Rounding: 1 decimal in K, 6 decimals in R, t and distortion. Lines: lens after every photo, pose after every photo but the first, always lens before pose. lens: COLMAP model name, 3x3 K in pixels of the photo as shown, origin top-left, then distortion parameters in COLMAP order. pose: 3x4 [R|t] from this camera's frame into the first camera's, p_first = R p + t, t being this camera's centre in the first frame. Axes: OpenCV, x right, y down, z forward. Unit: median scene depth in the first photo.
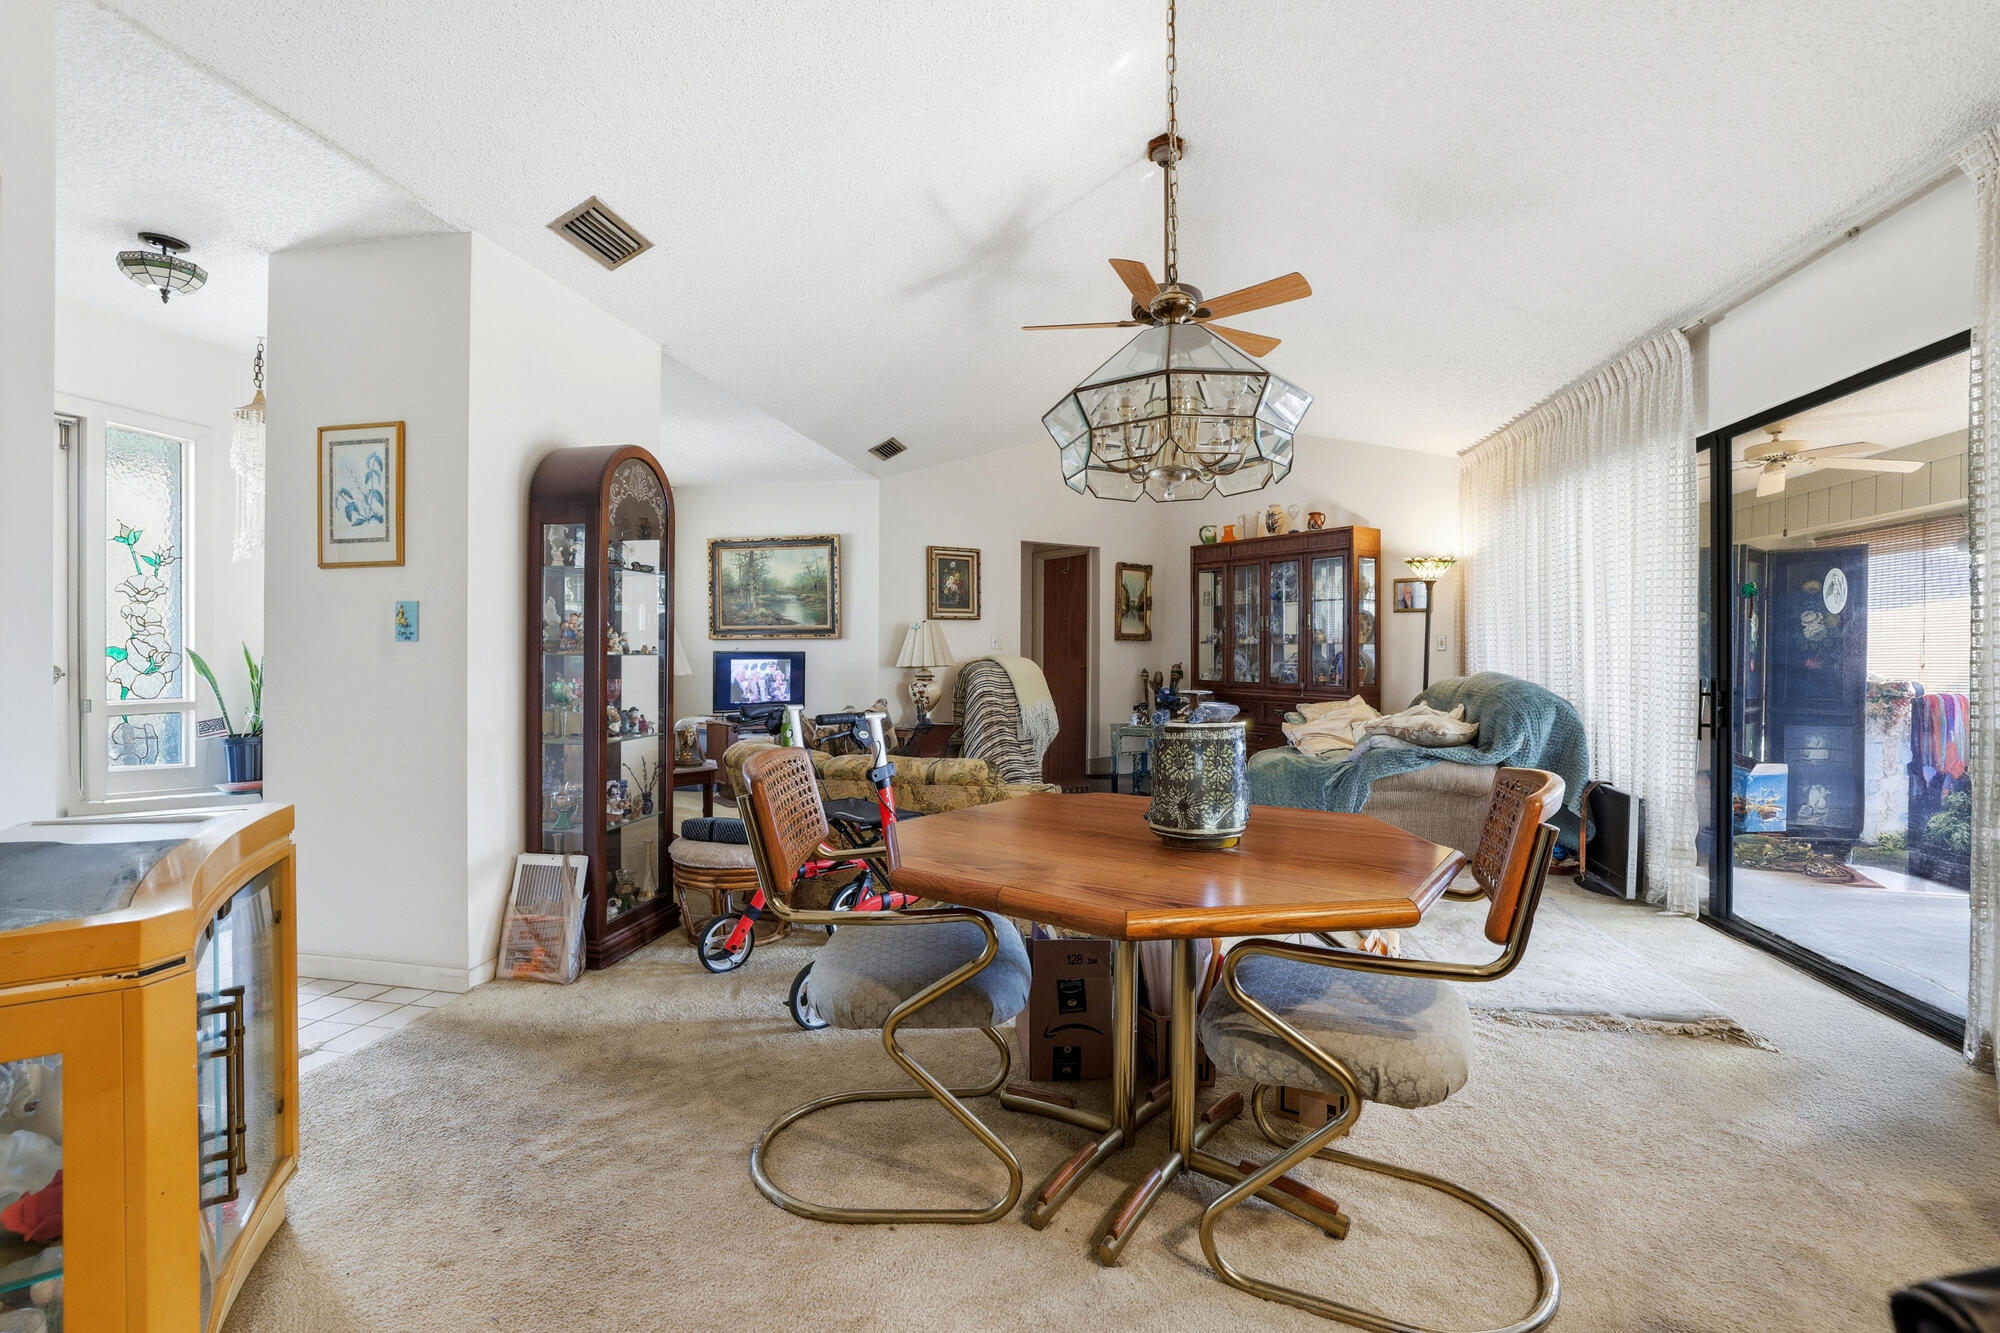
lens RADIAL K [[865.7, 0, 997.4], [0, 865.7, 649.6], [0, 0, 1]] dist [-0.045952, 0.019628]
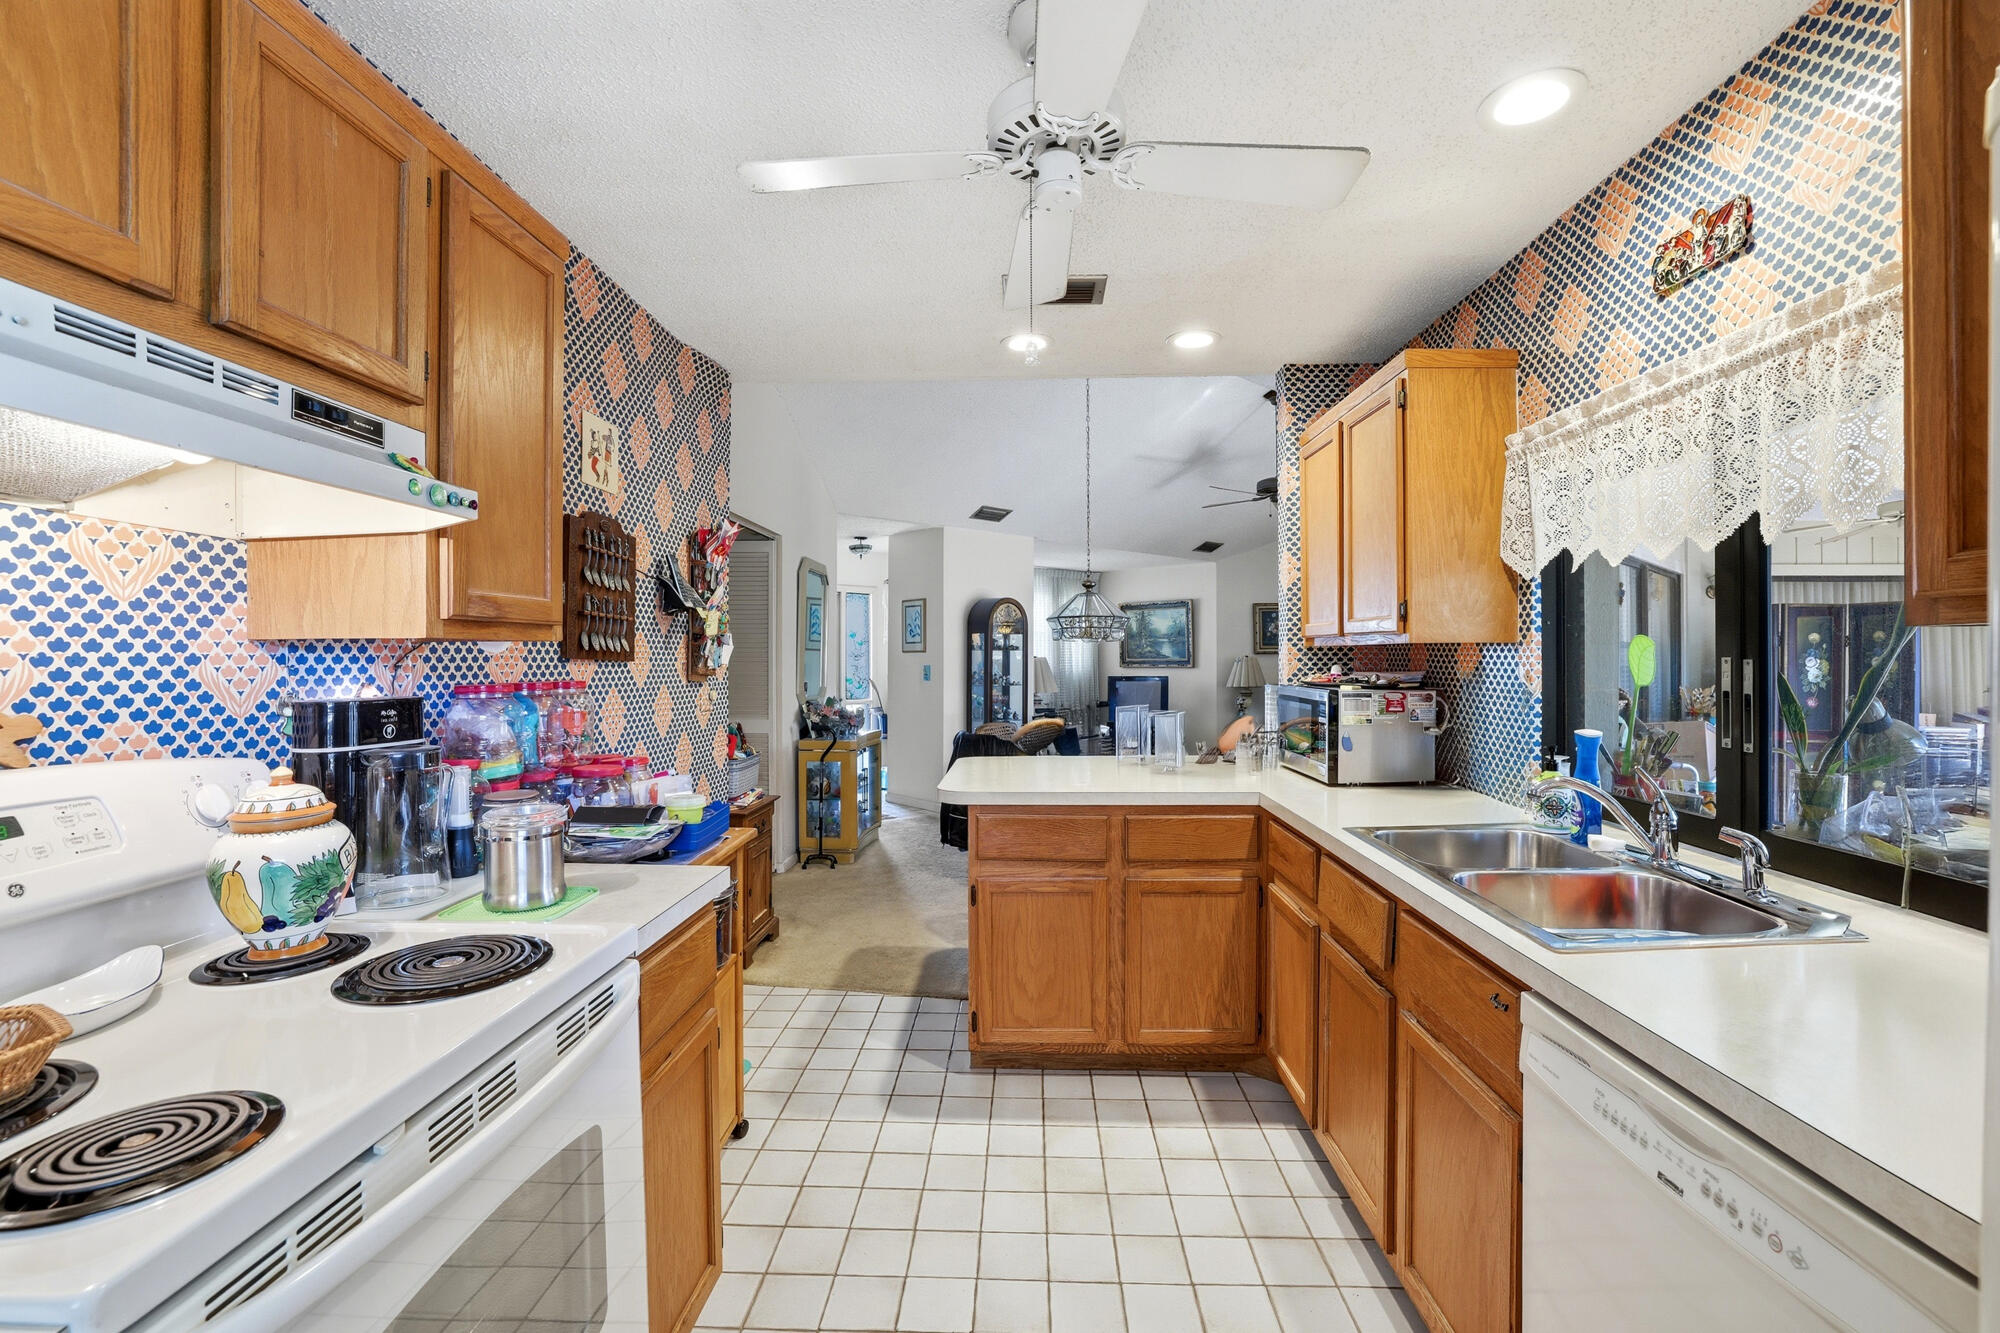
lens RADIAL K [[865.7, 0, 997.4], [0, 865.7, 649.6], [0, 0, 1]] dist [-0.045952, 0.019628]
pose [[0.800581, -0.003406, -0.599215, 0.443518], [0.001323, 0.999991, -0.003917, -0.037986], [0.599224, 0.002343, 0.800578, -0.416893]]
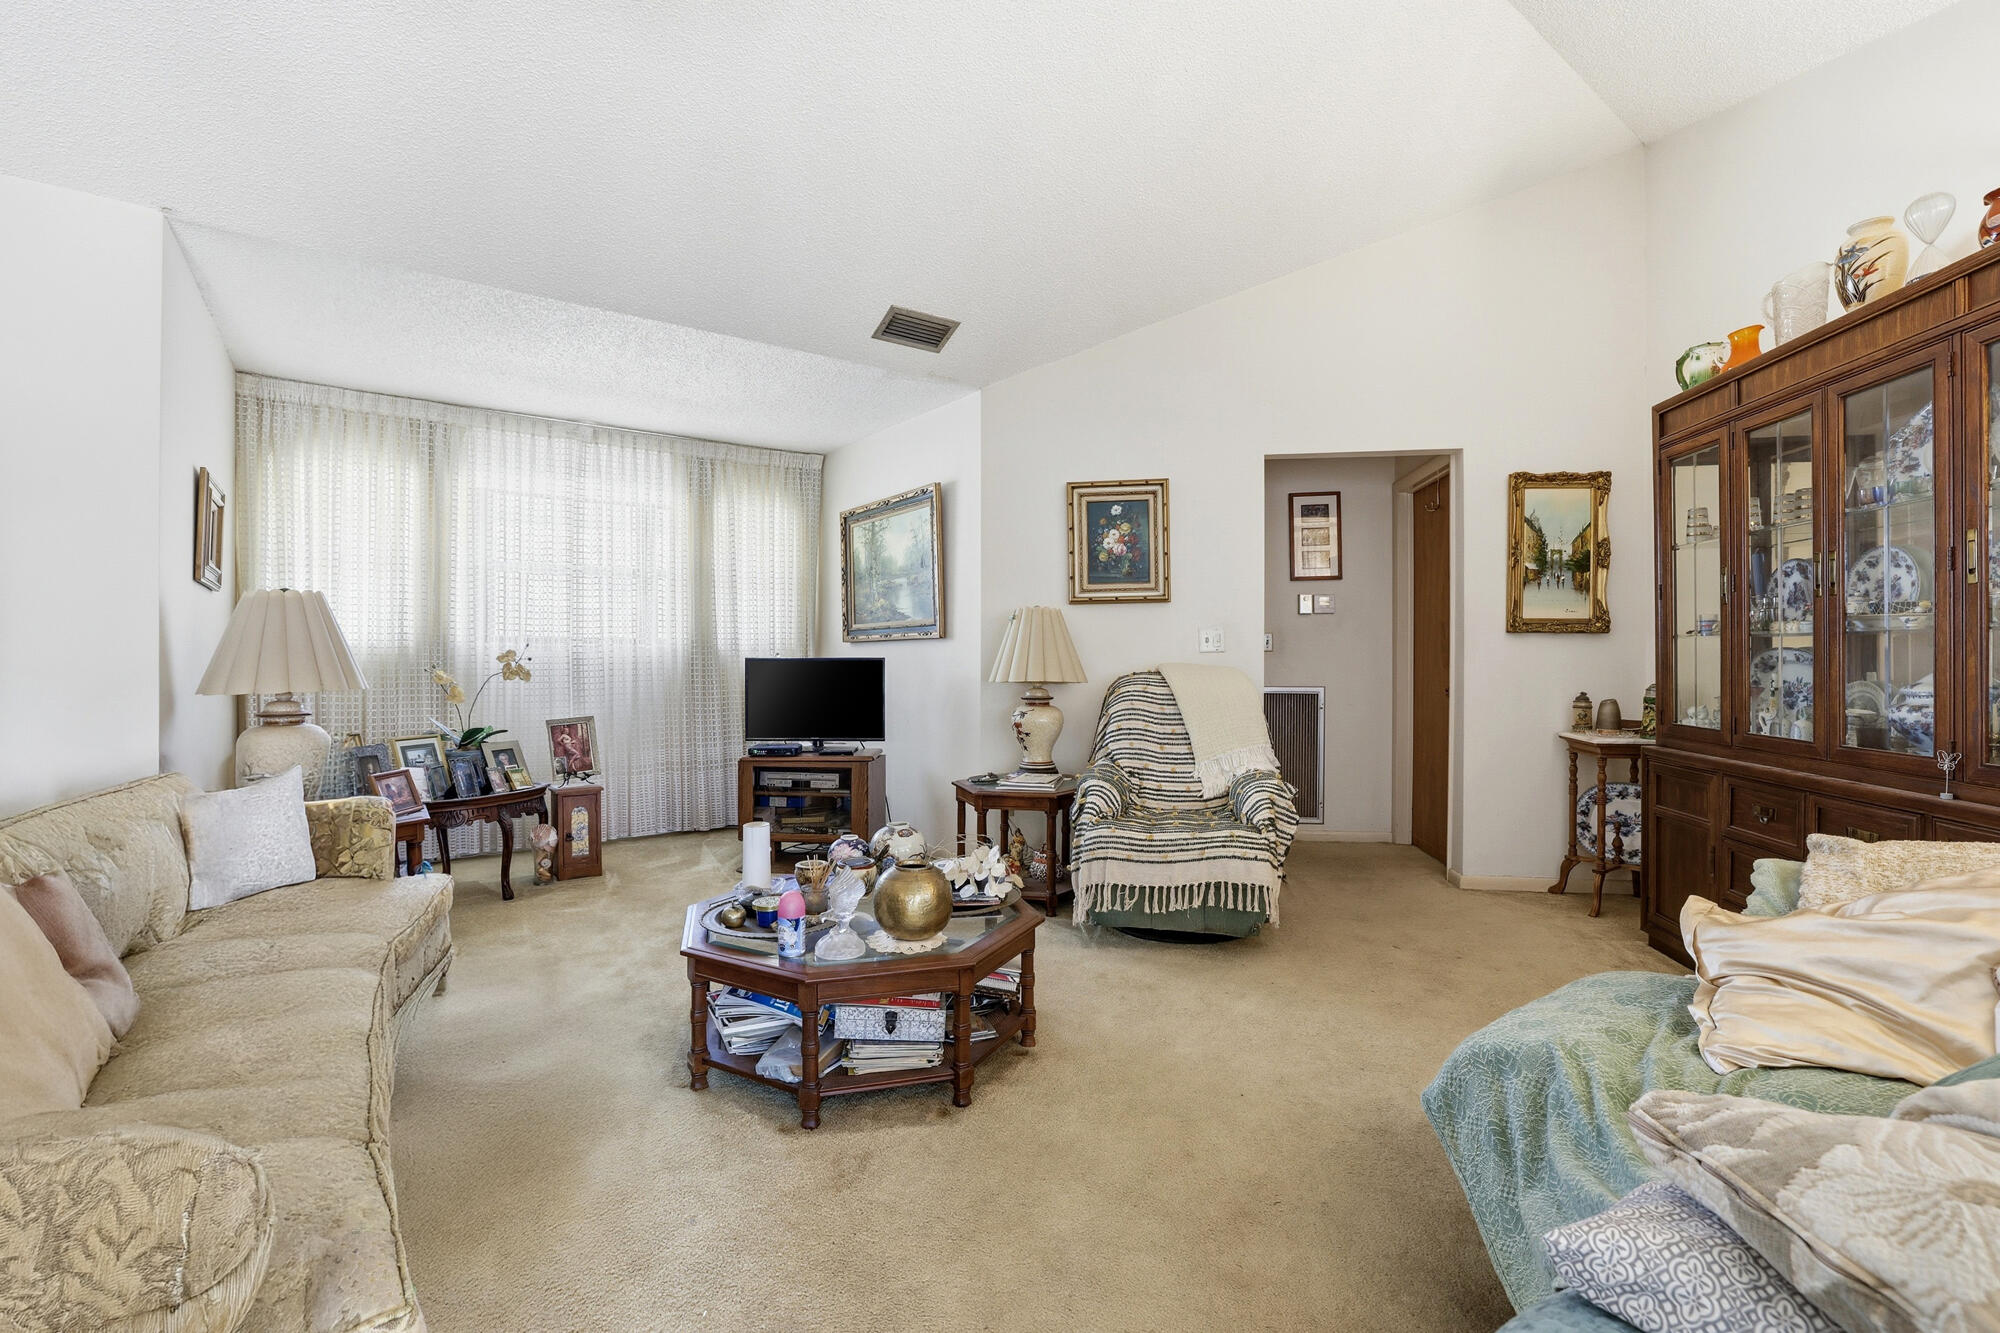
lens RADIAL K [[865.7, 0, 997.4], [0, 865.7, 649.6], [0, 0, 1]] dist [-0.045952, 0.019628]
pose [[0.735257, -0.008193, -0.677738, 0.294957], [0.004467, 0.999964, -0.007243, 0.001041], [0.677773, 0.002298, 0.735267, 0.523444]]
